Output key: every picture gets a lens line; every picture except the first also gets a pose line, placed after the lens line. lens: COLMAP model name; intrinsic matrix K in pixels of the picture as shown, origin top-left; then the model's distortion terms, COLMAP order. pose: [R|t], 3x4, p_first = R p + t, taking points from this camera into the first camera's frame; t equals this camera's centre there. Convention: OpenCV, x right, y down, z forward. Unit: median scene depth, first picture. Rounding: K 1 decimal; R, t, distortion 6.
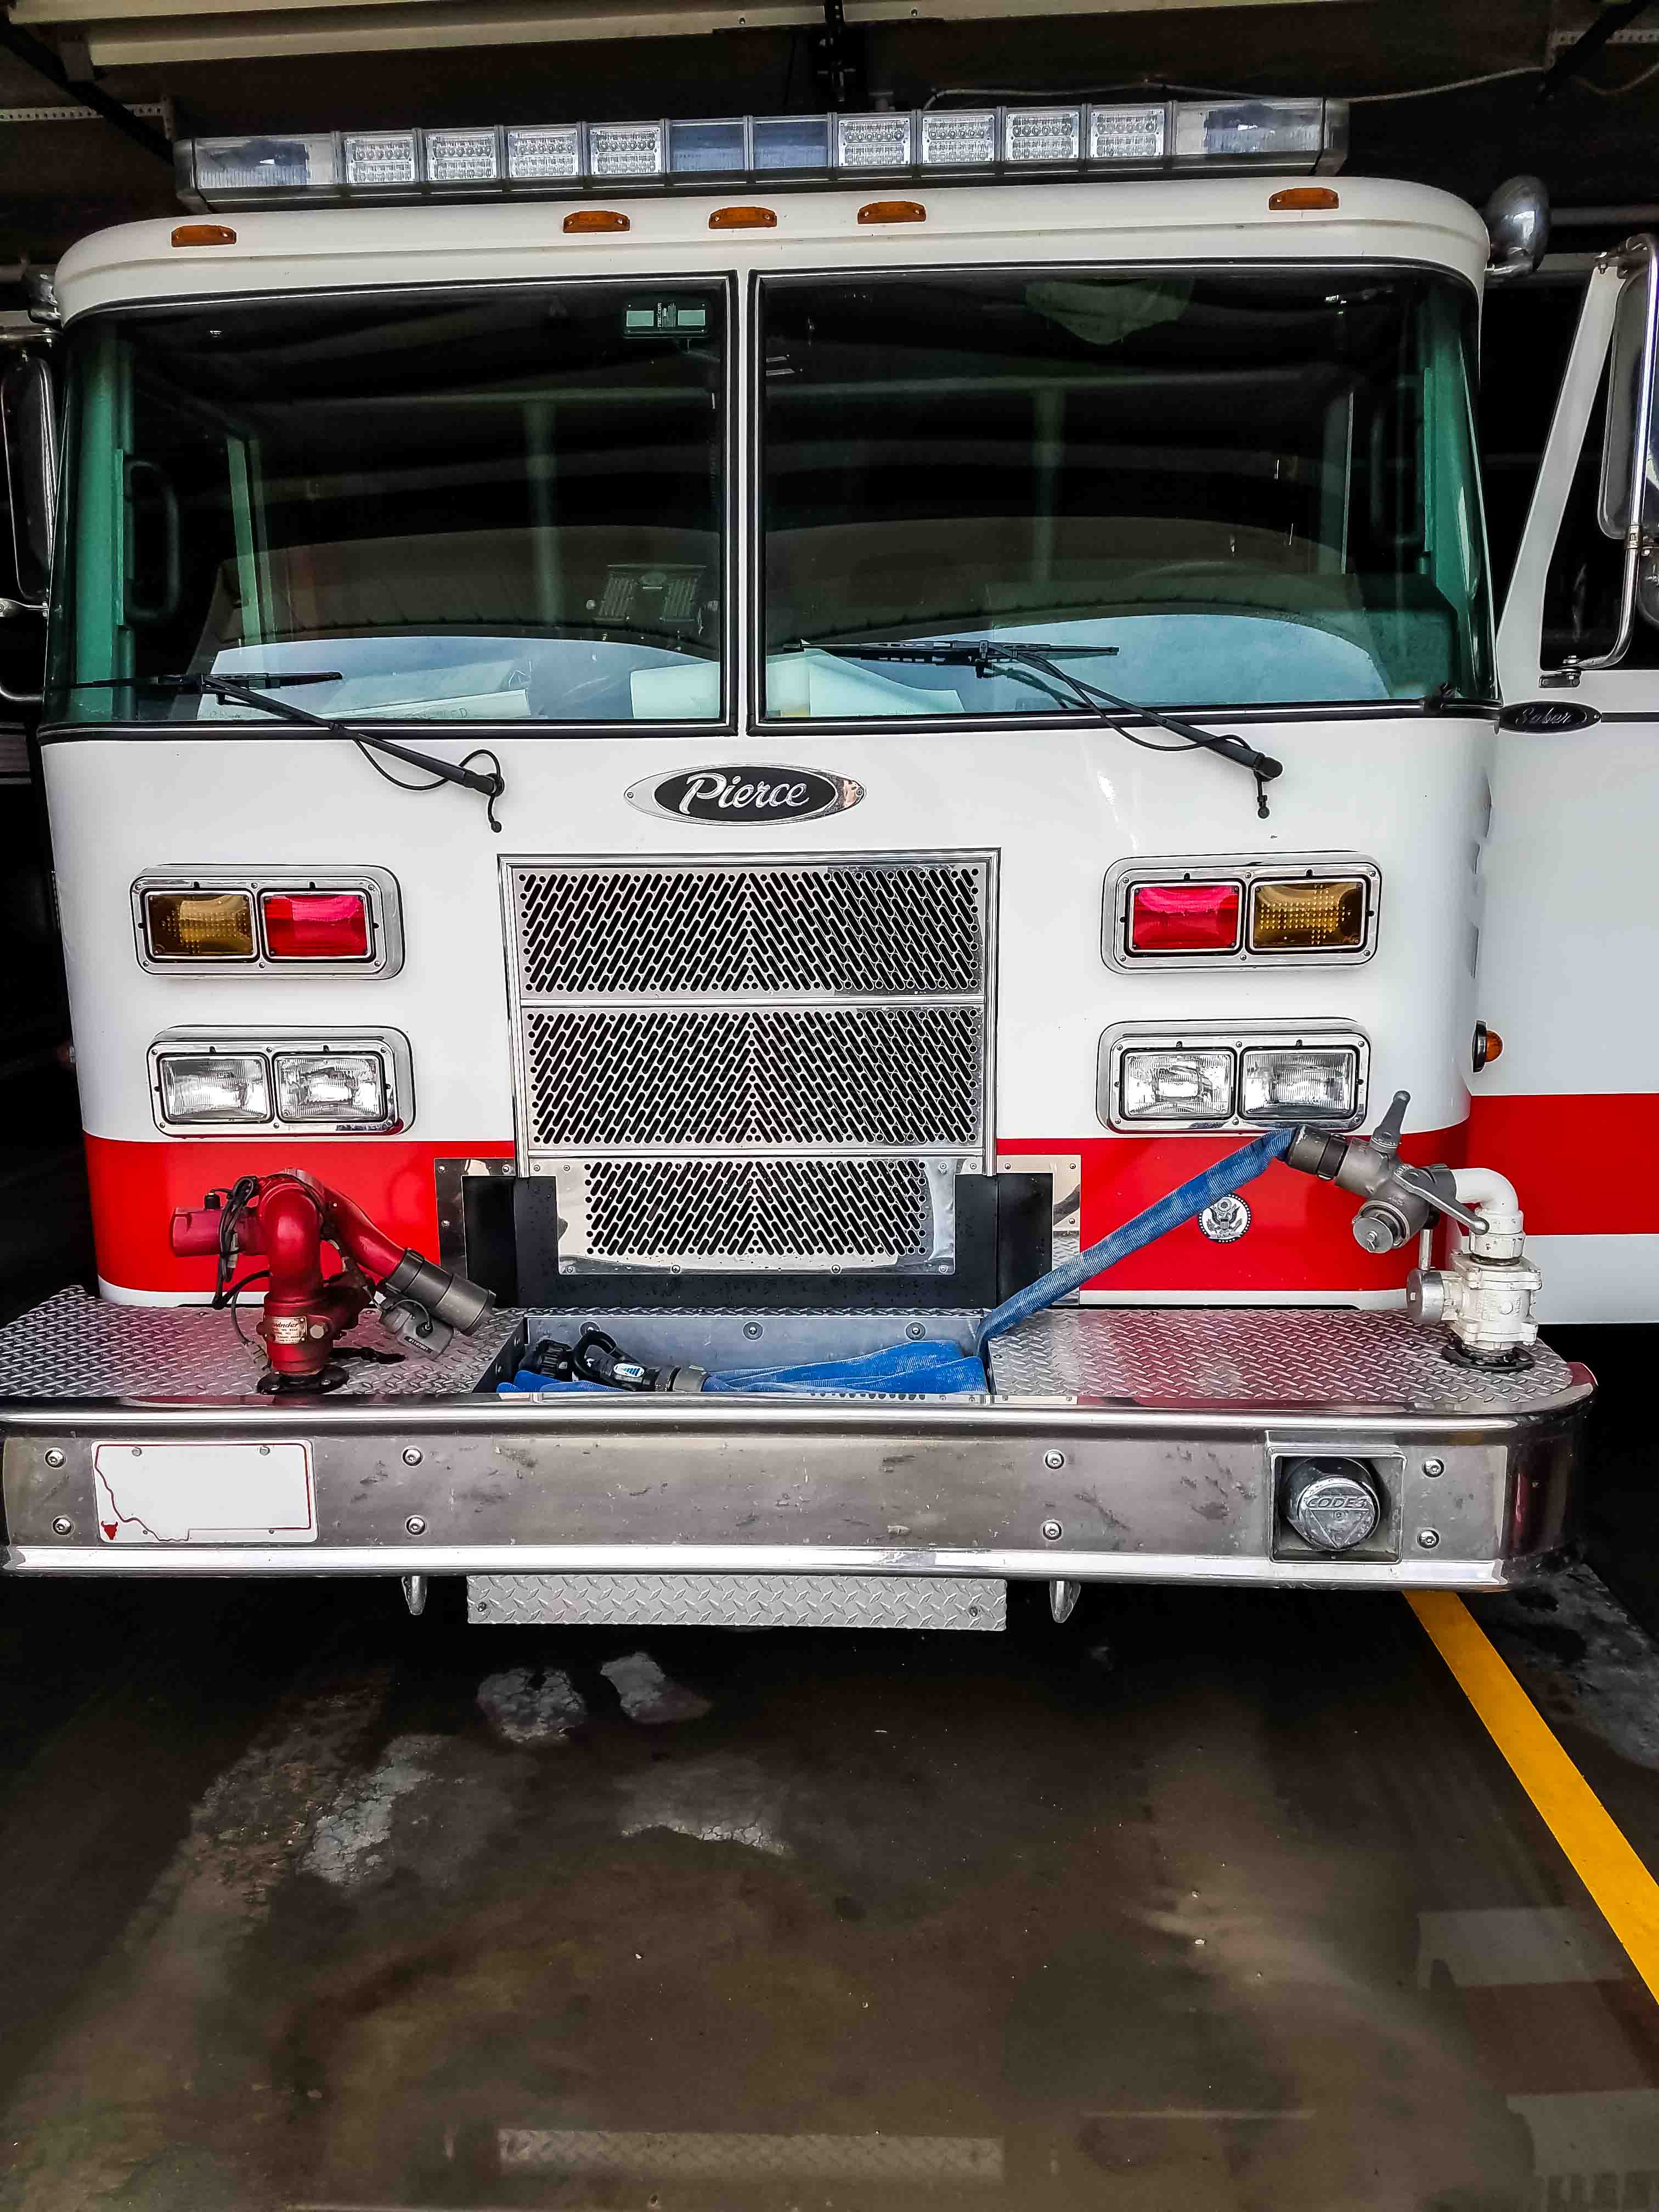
lens RADIAL K [[1731.7, 0, 820.1], [0, 1731.7, 1110.0], [0, 0, 1]] dist [0.139639, -0.214931]
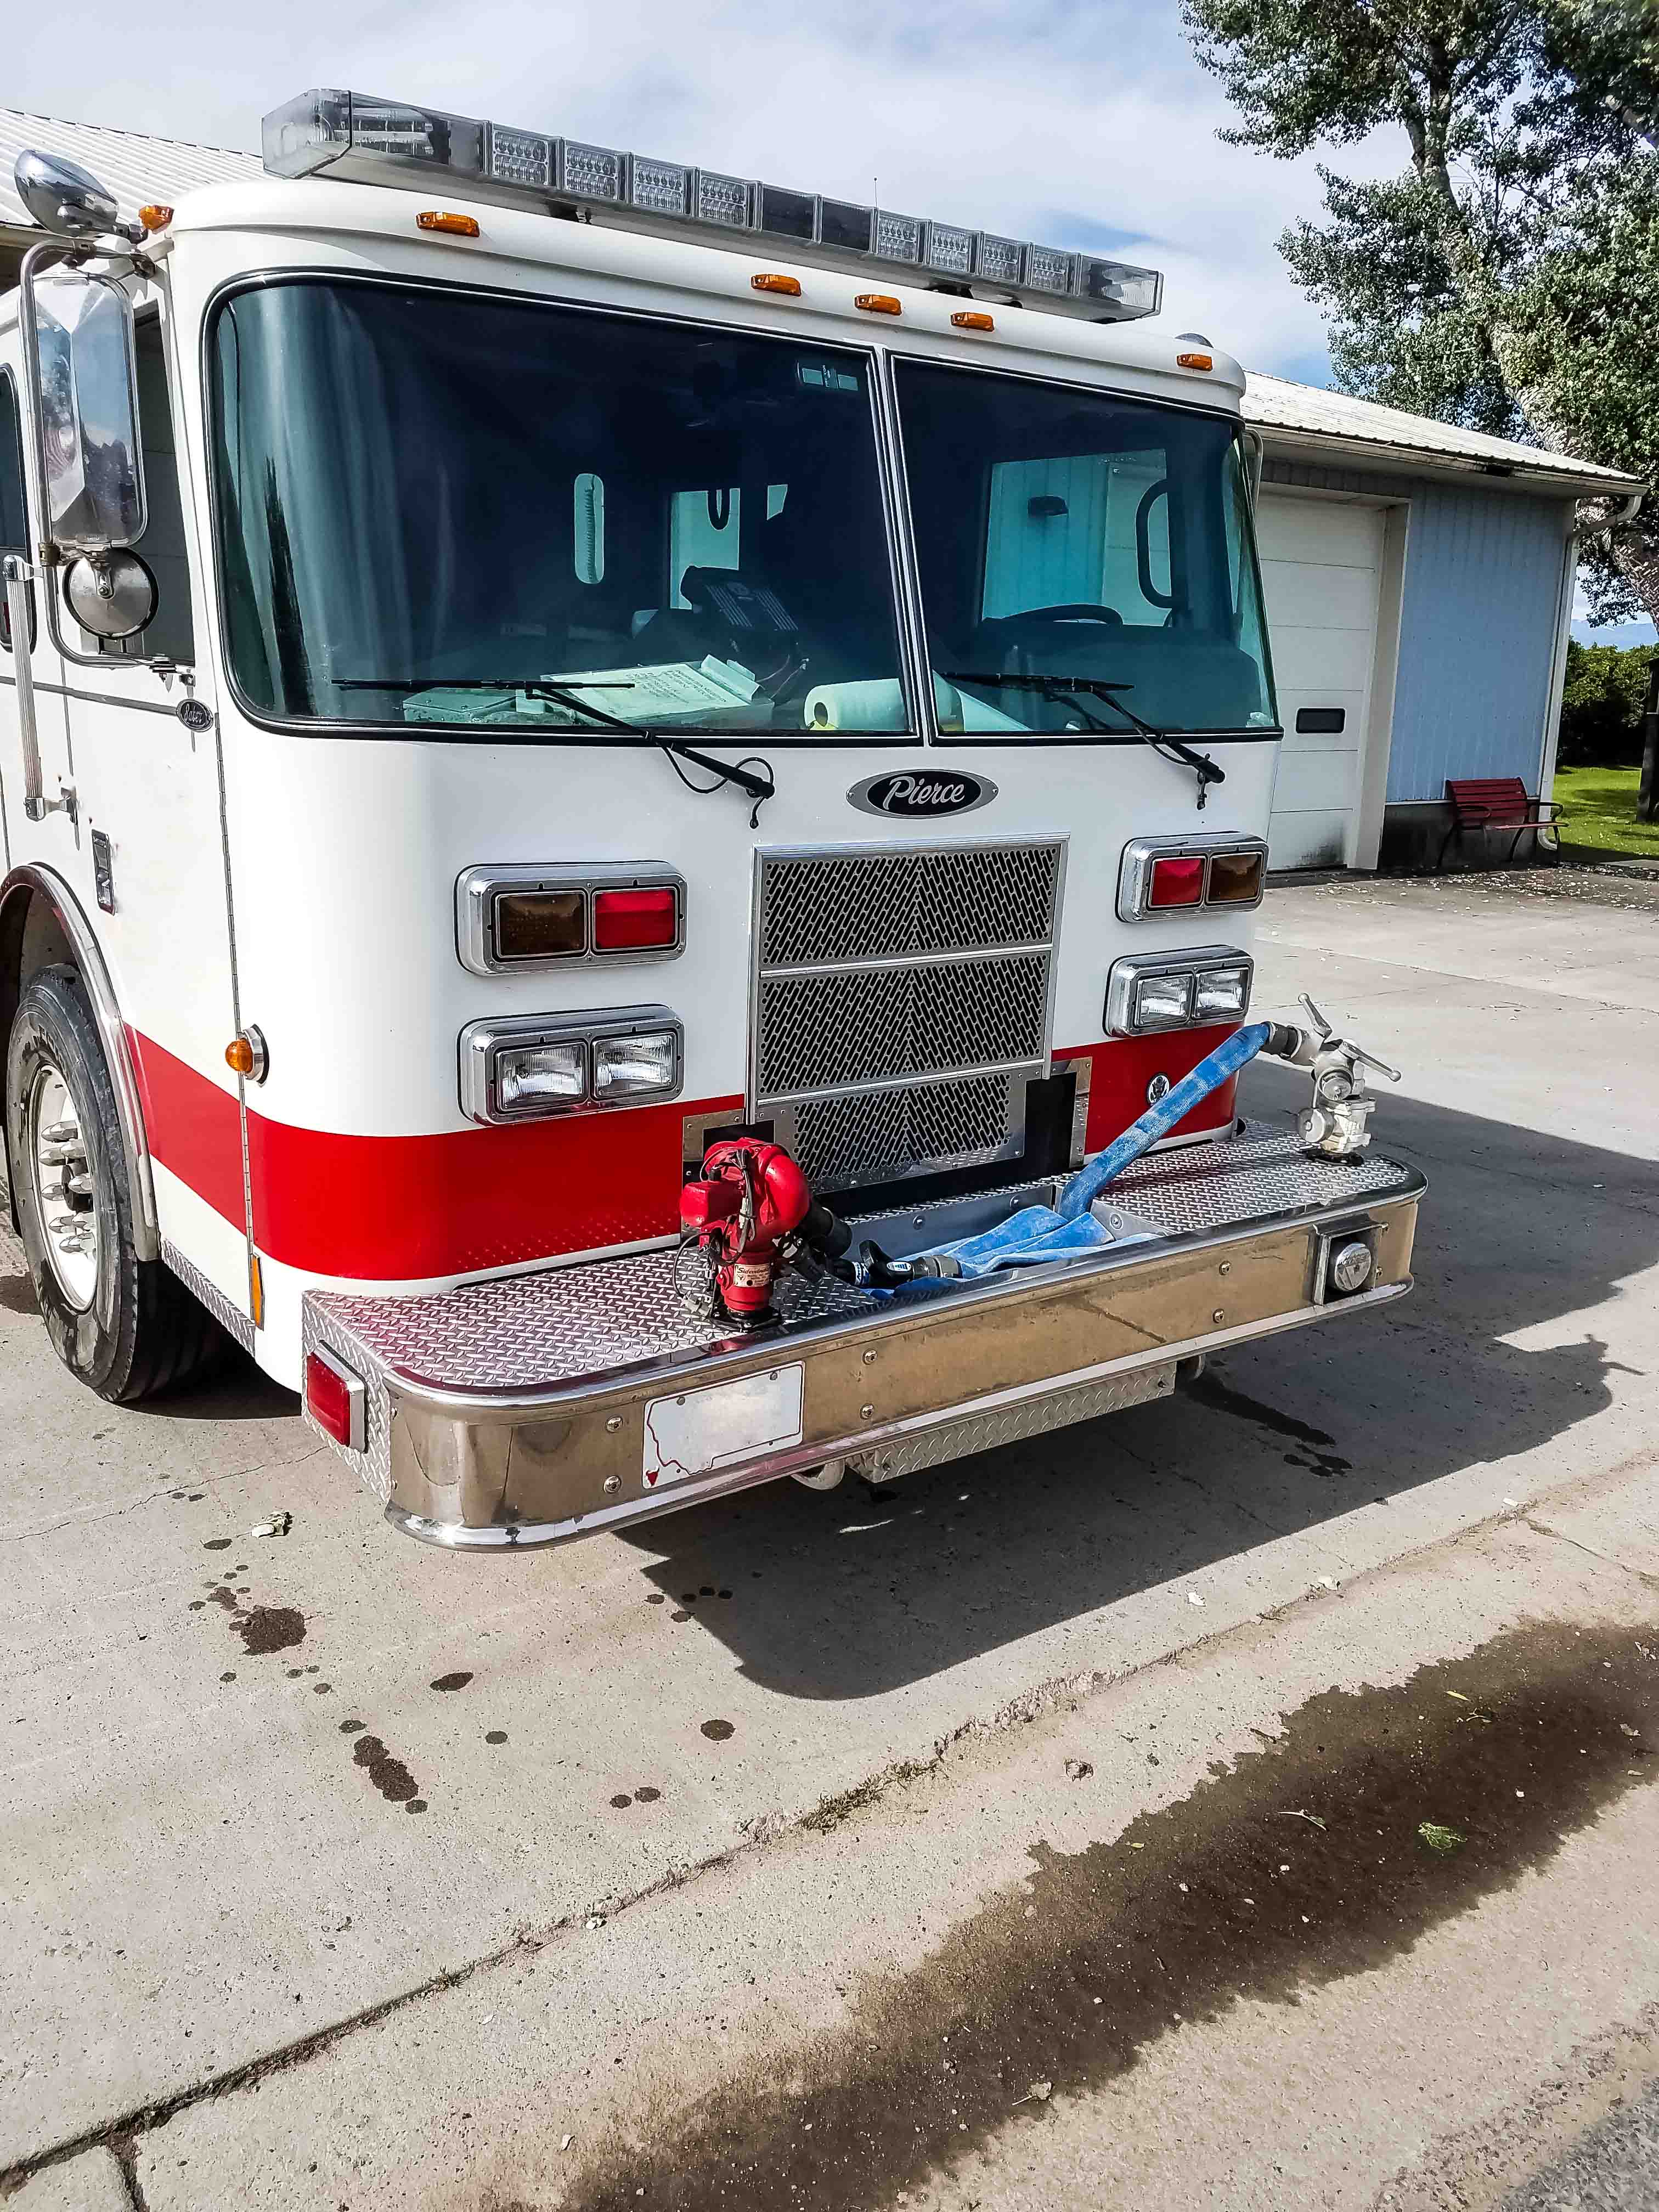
lens RADIAL K [[1731.7, 0, 820.1], [0, 1731.7, 1110.0], [0, 0, 1]] dist [0.139639, -0.214931]
pose [[0.760796, -0.121601, 0.637497, -0.907672], [0.073135, 0.992096, 0.101960, -0.089744], [-0.644857, -0.030948, 0.763676, 0.100752]]
